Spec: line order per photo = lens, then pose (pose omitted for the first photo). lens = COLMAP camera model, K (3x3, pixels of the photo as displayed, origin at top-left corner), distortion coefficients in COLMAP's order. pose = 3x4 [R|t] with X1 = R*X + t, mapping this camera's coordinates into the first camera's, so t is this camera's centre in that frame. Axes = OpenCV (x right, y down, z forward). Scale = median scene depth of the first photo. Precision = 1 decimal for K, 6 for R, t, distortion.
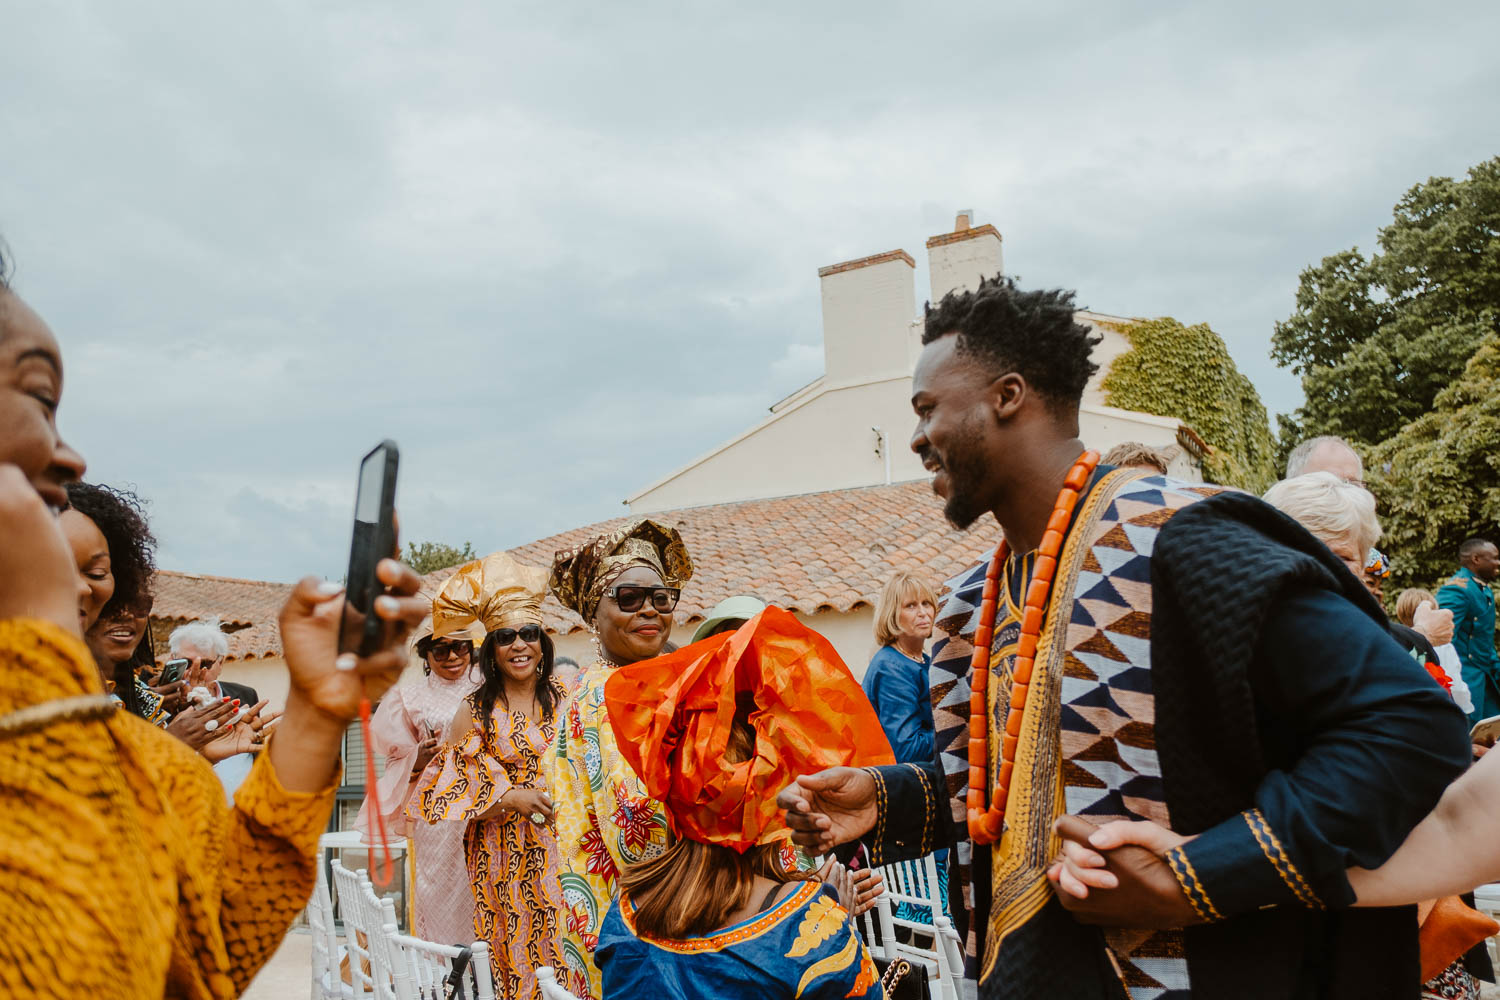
lens RADIAL K [[1175.7, 0, 750.0], [0, 1175.7, 500.0], [0, 0, 1]] dist [-0.012785, -0.011354]
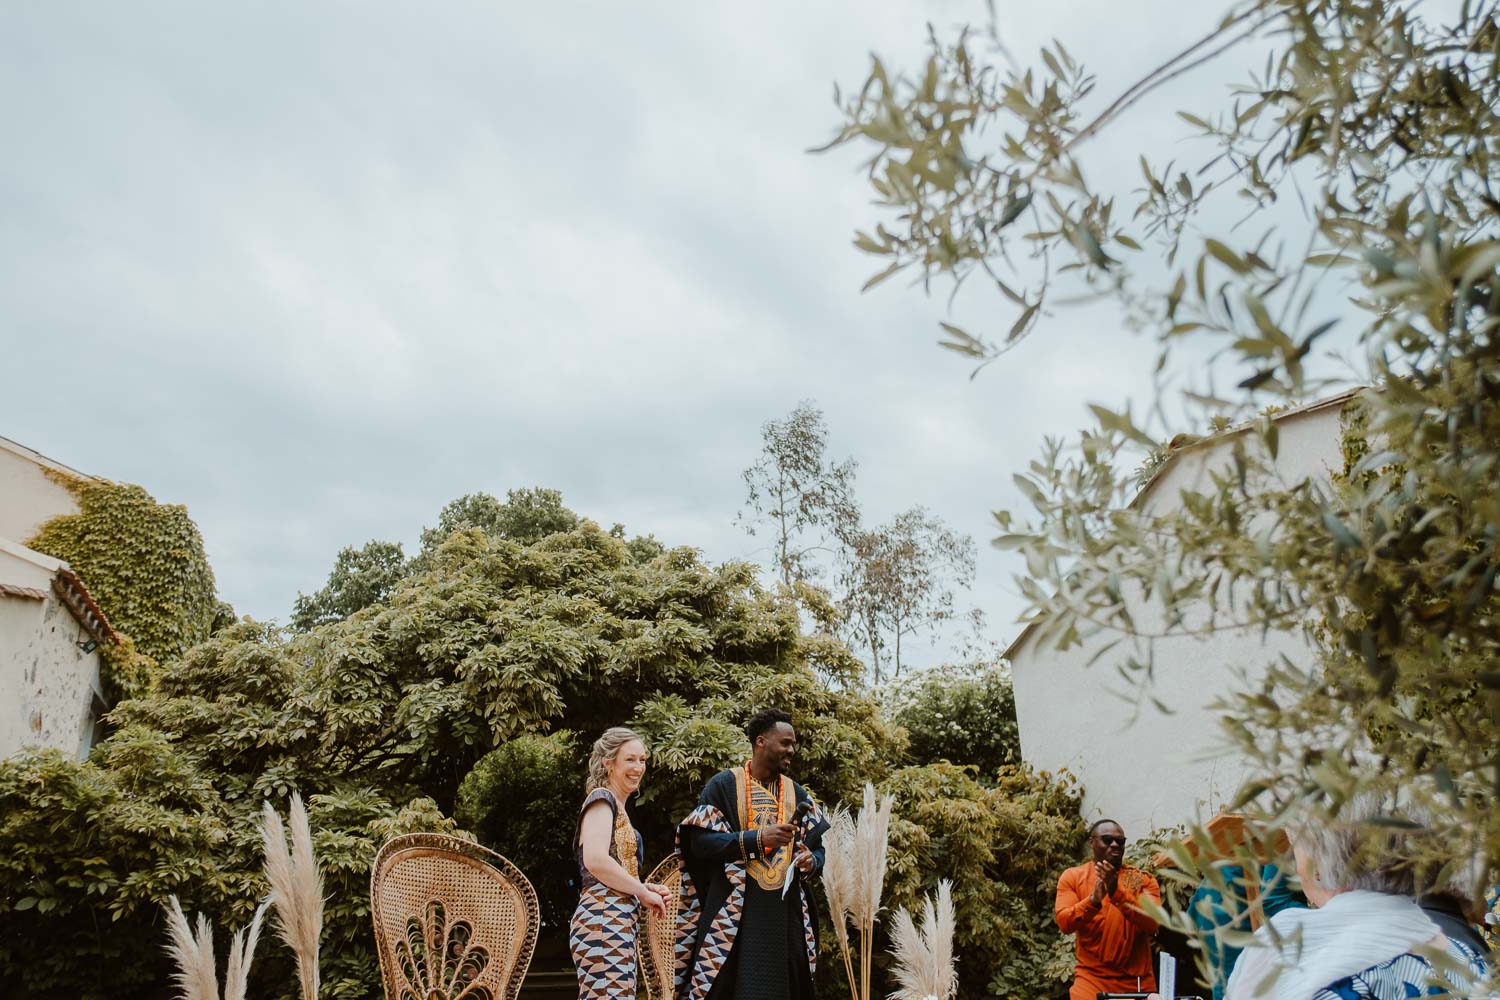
lens RADIAL K [[1175.7, 0, 750.0], [0, 1175.7, 500.0], [0, 0, 1]] dist [-0.012785, -0.011354]
pose [[0.703874, 0.309433, 0.639385, 0.148380], [-0.127397, 0.940527, -0.314926, 0.047920], [-0.698808, 0.140212, 0.701433, 0.168116]]
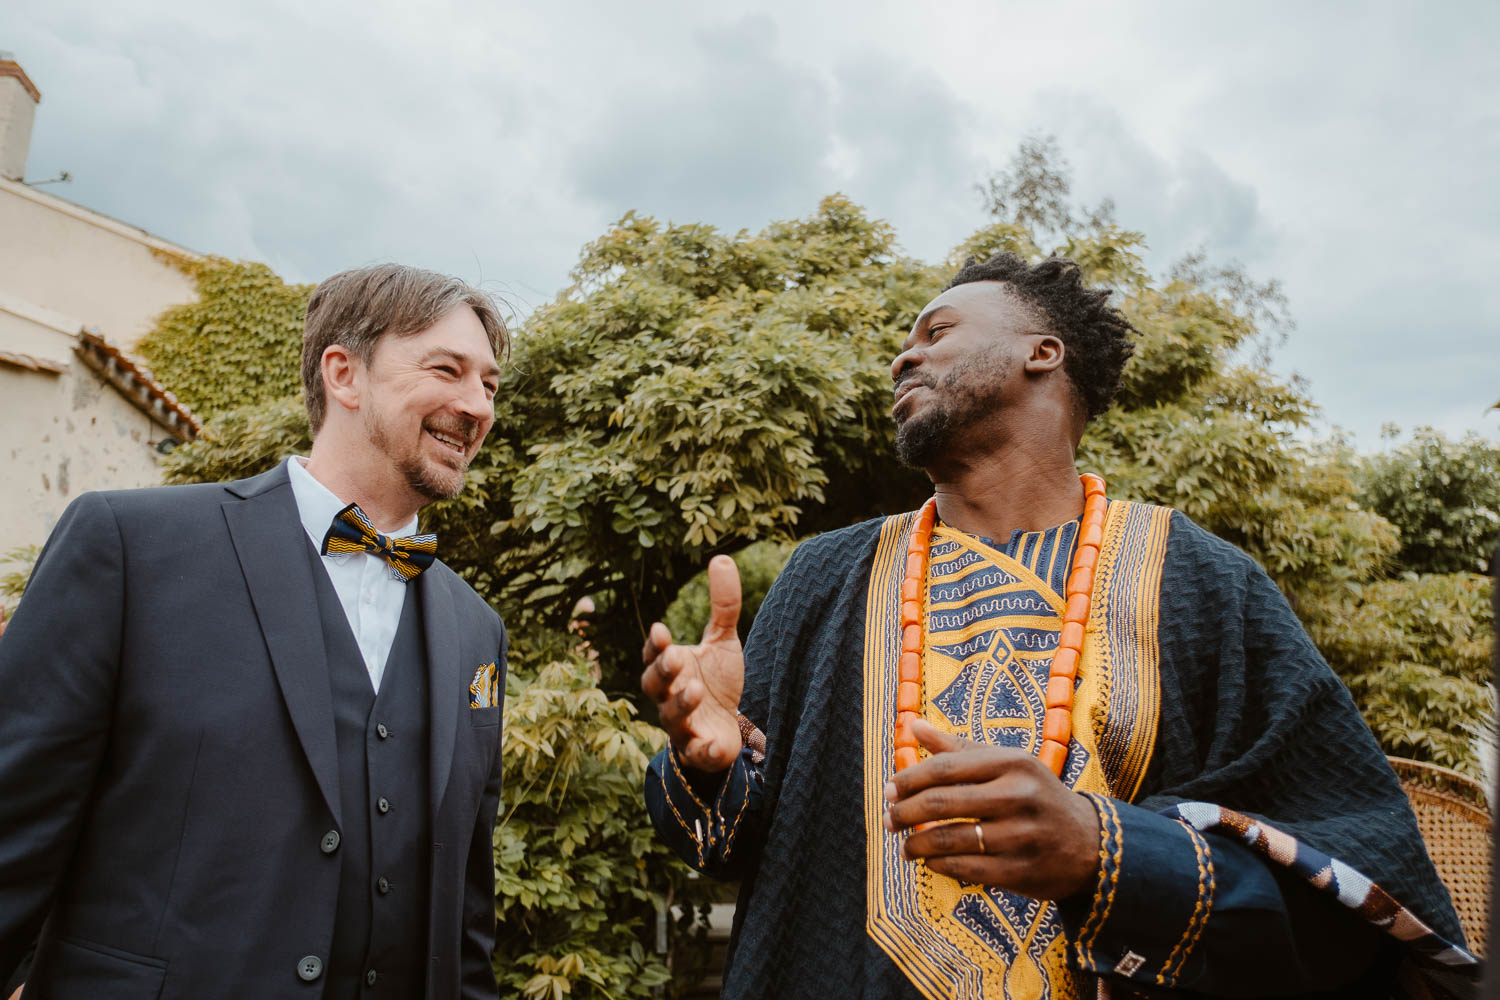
lens RADIAL K [[1175.7, 0, 750.0], [0, 1175.7, 500.0], [0, 0, 1]] dist [-0.012785, -0.011354]
pose [[0.822643, 0.185222, 0.537542, 0.260393], [-0.123205, 0.981057, -0.149494, 0.032326], [-0.555048, 0.056752, 0.829880, 0.339104]]
